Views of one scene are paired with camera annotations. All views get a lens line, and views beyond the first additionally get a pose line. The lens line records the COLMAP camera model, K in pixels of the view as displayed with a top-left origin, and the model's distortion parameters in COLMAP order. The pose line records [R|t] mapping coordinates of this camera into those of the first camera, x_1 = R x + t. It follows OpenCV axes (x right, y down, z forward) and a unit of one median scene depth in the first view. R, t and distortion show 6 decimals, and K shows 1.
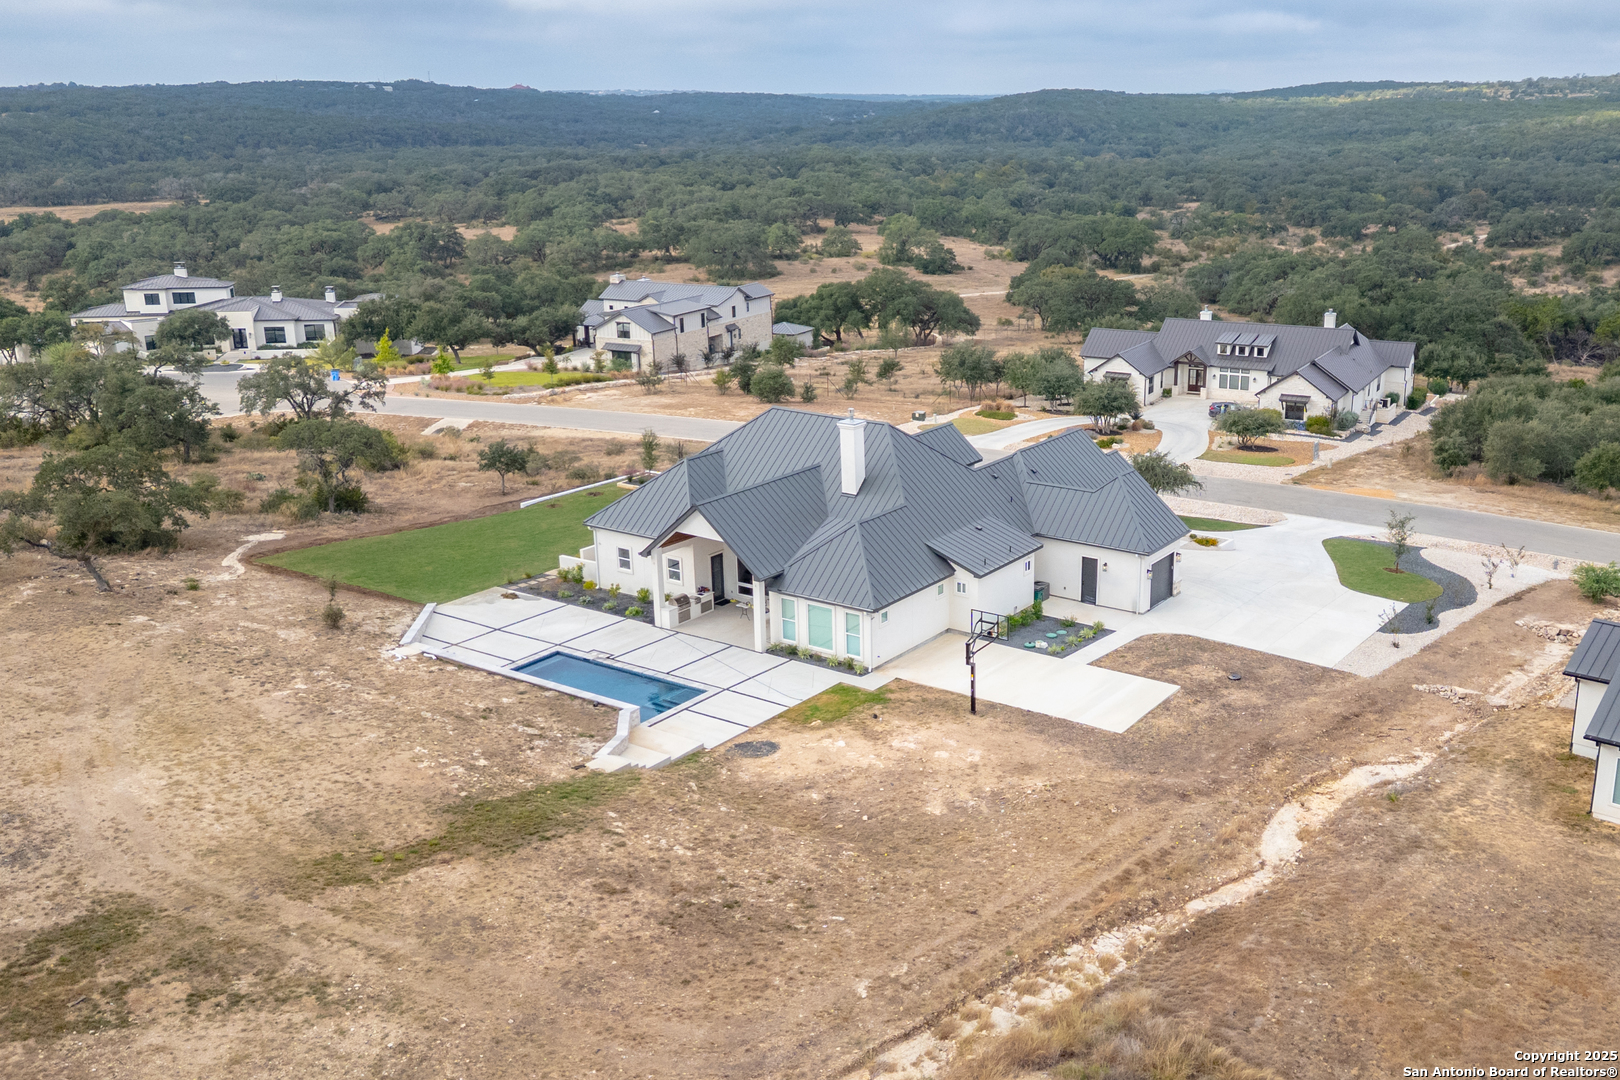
lens RADIAL K [[1493.5, 0, 932.8], [0, 1493.5, 536.7], [0, 0, 1]] dist [0.106369, -0.175837]
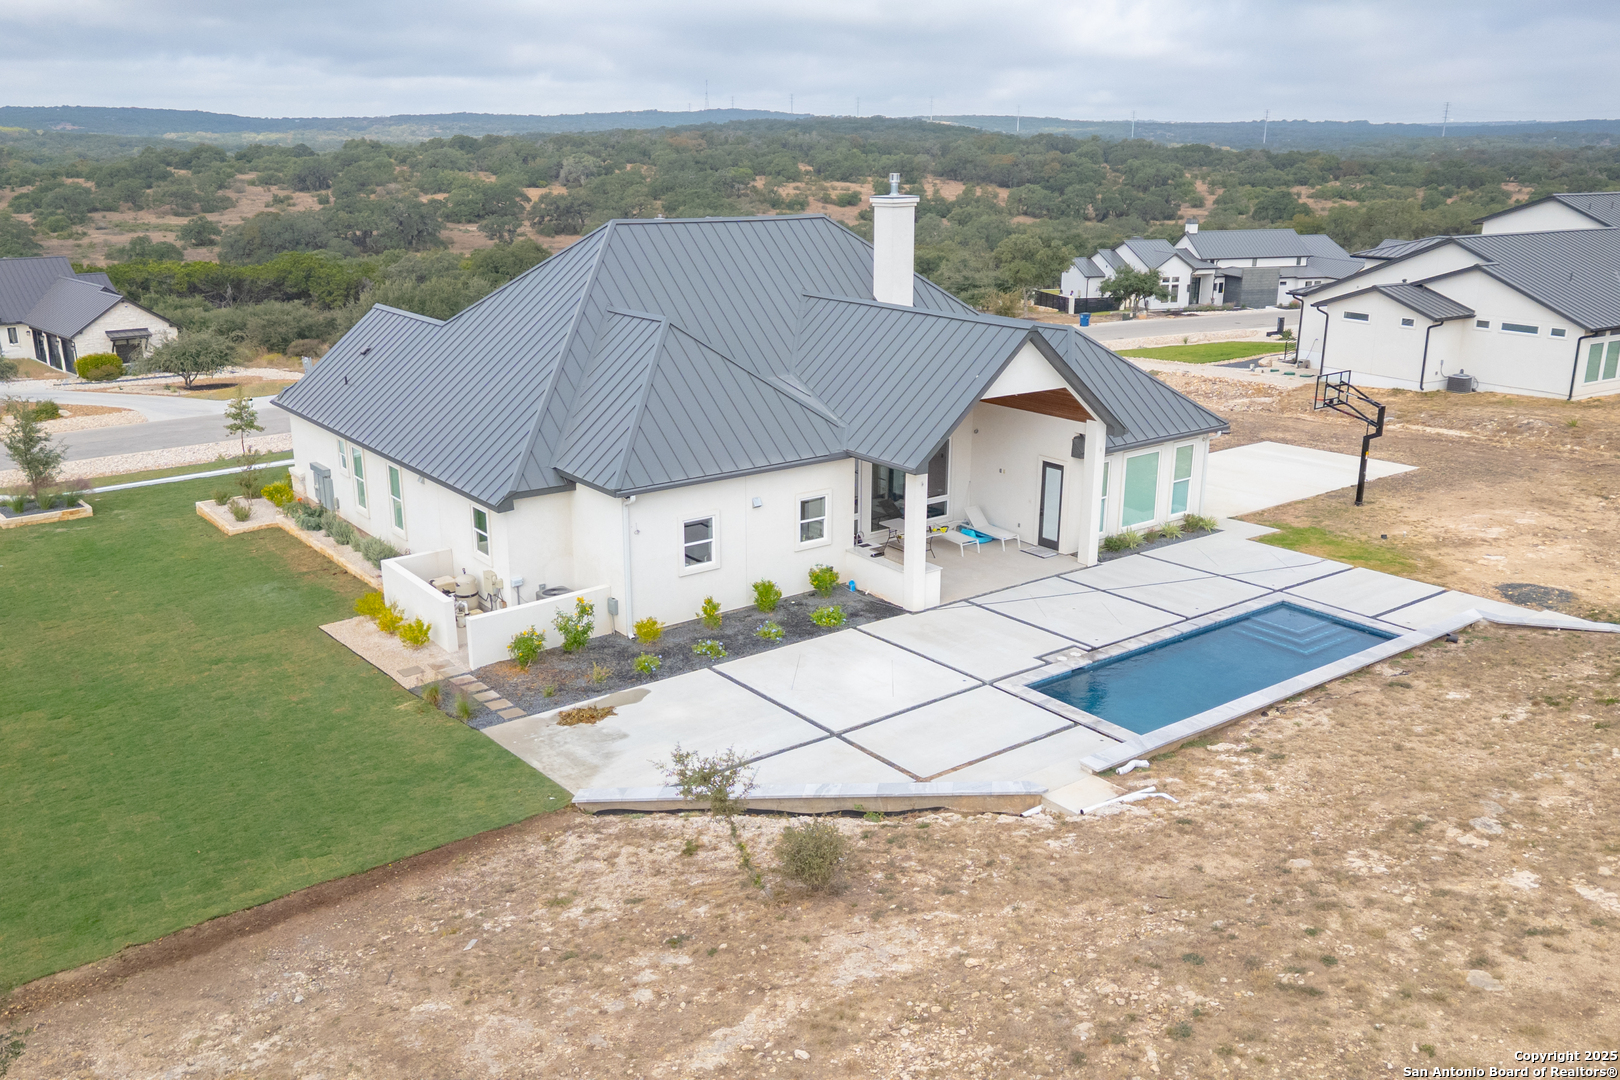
lens RADIAL K [[1369.5, 0, 810.0], [0, 1369.5, 540.0], [0, 0, 1]] dist [0.100172, -0.131412]
pose [[0.314187, -0.258413, 0.913515, -0.626028], [0.262167, 0.948441, 0.178125, -0.056165], [-0.912445, 0.183529, 0.365735, 0.881107]]
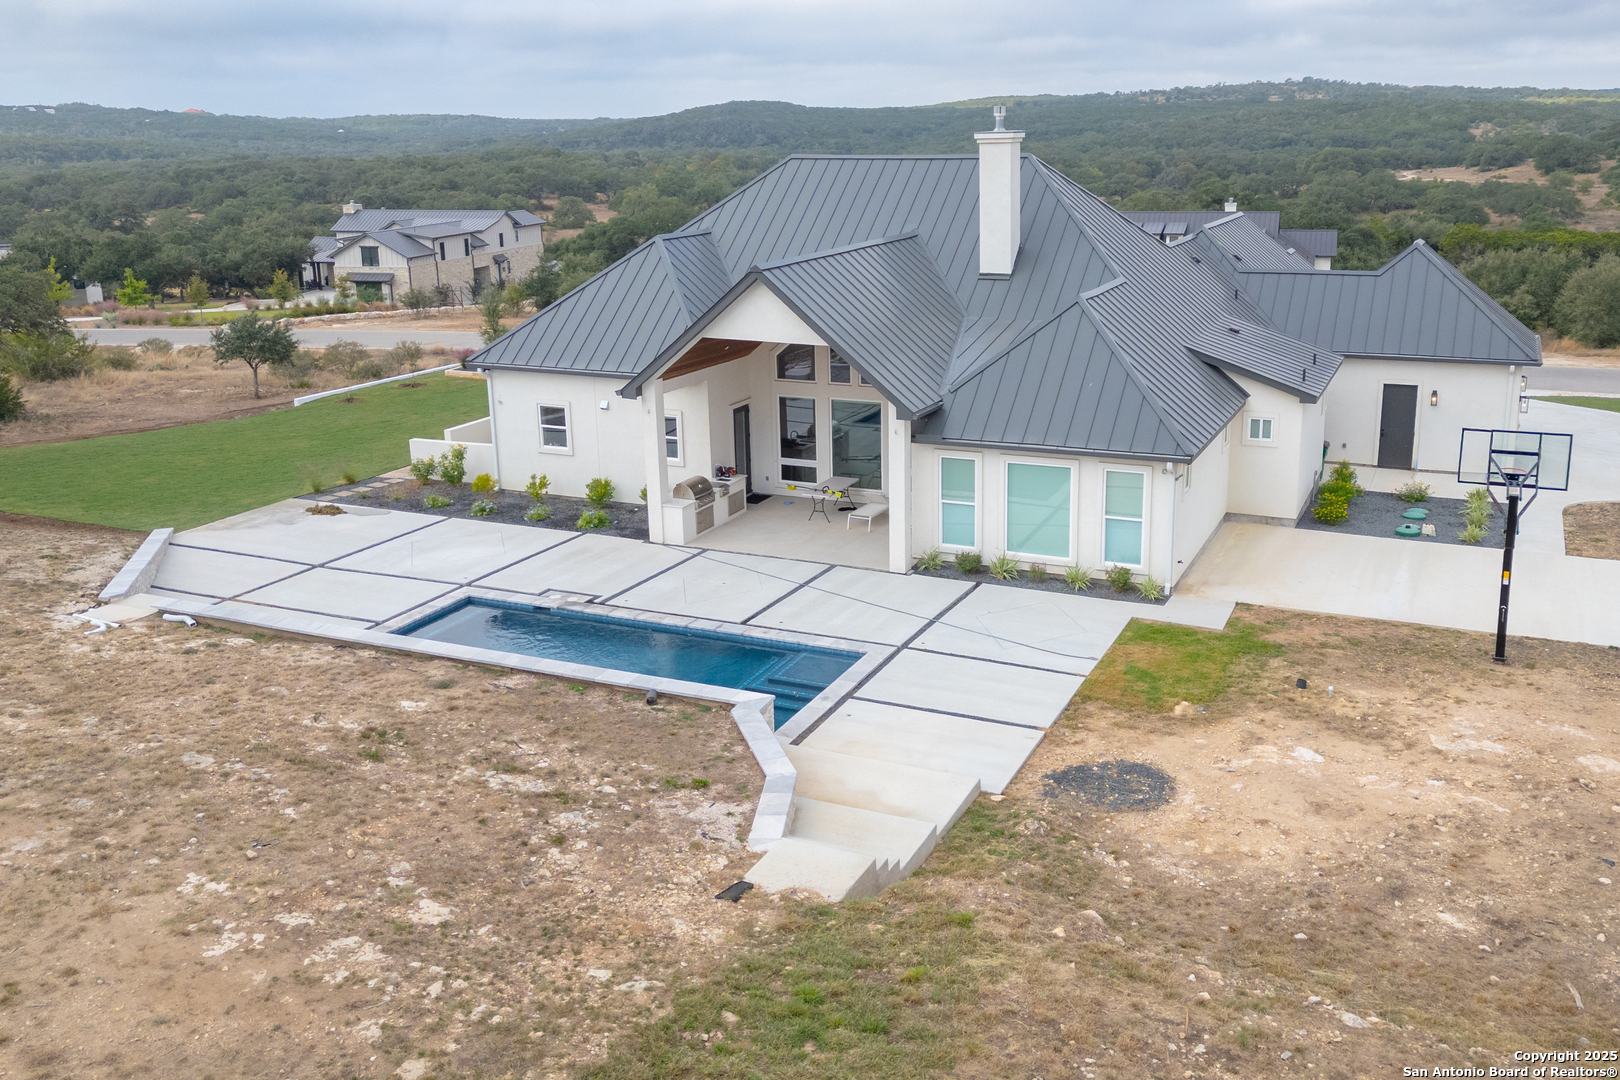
lens RADIAL K [[1414.0, 0, 851.0], [0, 1414.0, 461.9], [0, 0, 1]] dist [0.042582, 0.003488]
pose [[0.986242, -0.047027, 0.158476, -0.197043], [0.055361, 0.997283, -0.048594, 0.061264], [-0.155760, 0.056699, 0.986166, 0.541129]]
